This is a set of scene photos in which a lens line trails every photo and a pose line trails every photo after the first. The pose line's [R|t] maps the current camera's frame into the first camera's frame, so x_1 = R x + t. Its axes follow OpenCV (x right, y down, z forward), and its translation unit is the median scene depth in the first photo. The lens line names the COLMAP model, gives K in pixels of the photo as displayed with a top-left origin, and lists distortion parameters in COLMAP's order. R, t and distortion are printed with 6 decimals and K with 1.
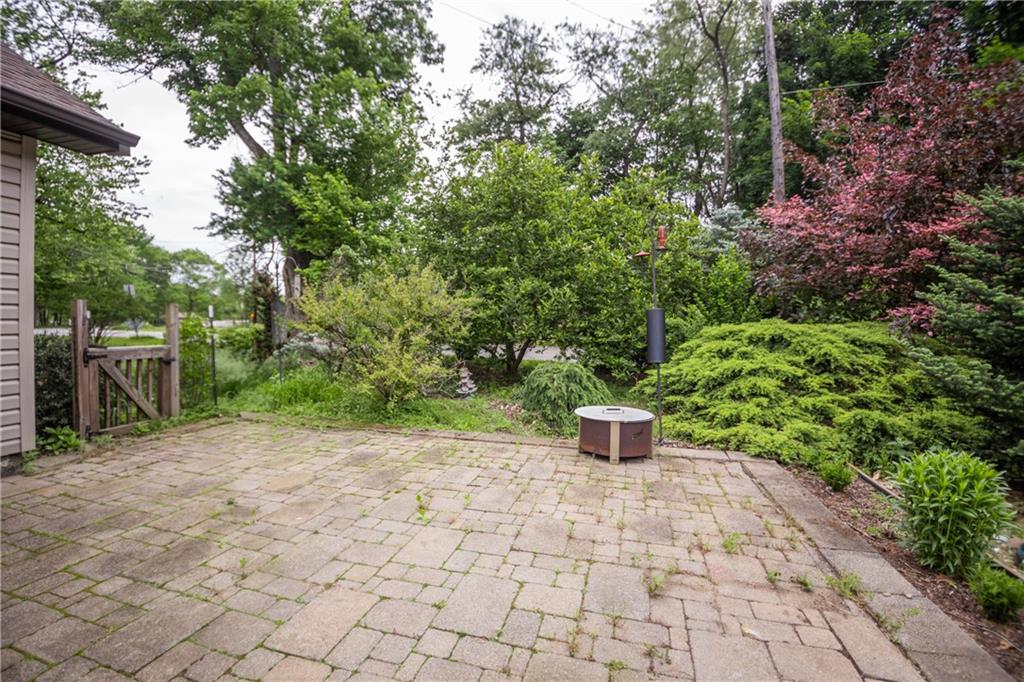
lens RADIAL K [[467.2, 0, 512.0], [0, 467.2, 341.0], [0, 0, 1]] dist [-0.055271, -0.000475]
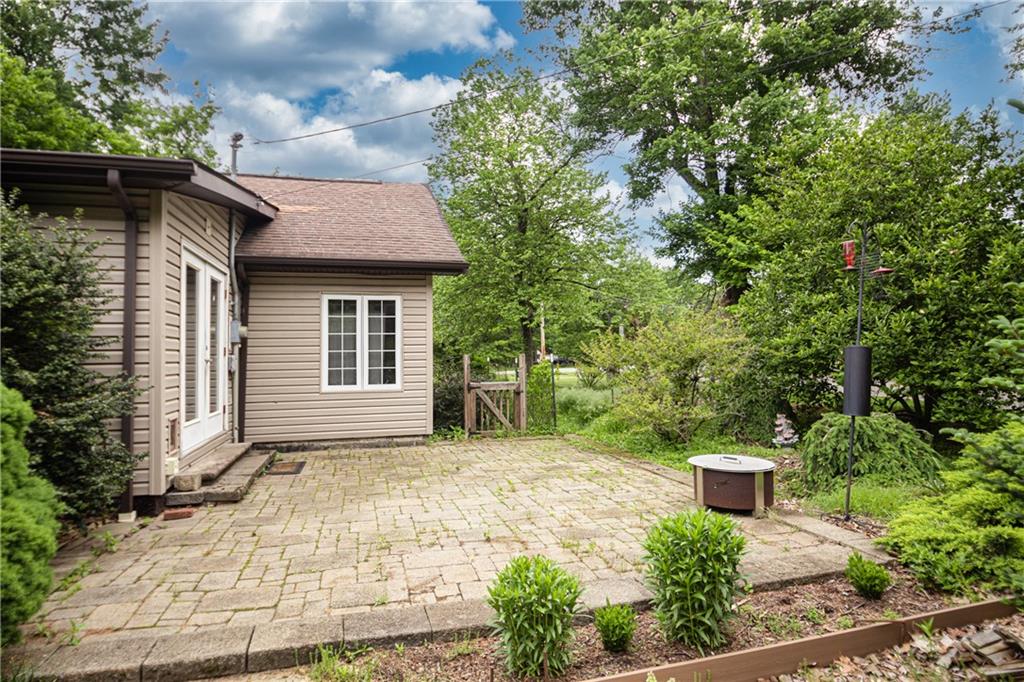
lens RADIAL K [[588.1, 0, 512.0], [0, 588.1, 341.0], [0, 0, 1]] dist [-0.000568, -0.000048]
pose [[0.490004, -0.040107, -0.870797, 1.100485], [-0.015217, 0.998395, -0.054547, -0.022518], [0.871587, 0.039979, 0.488607, 0.008853]]
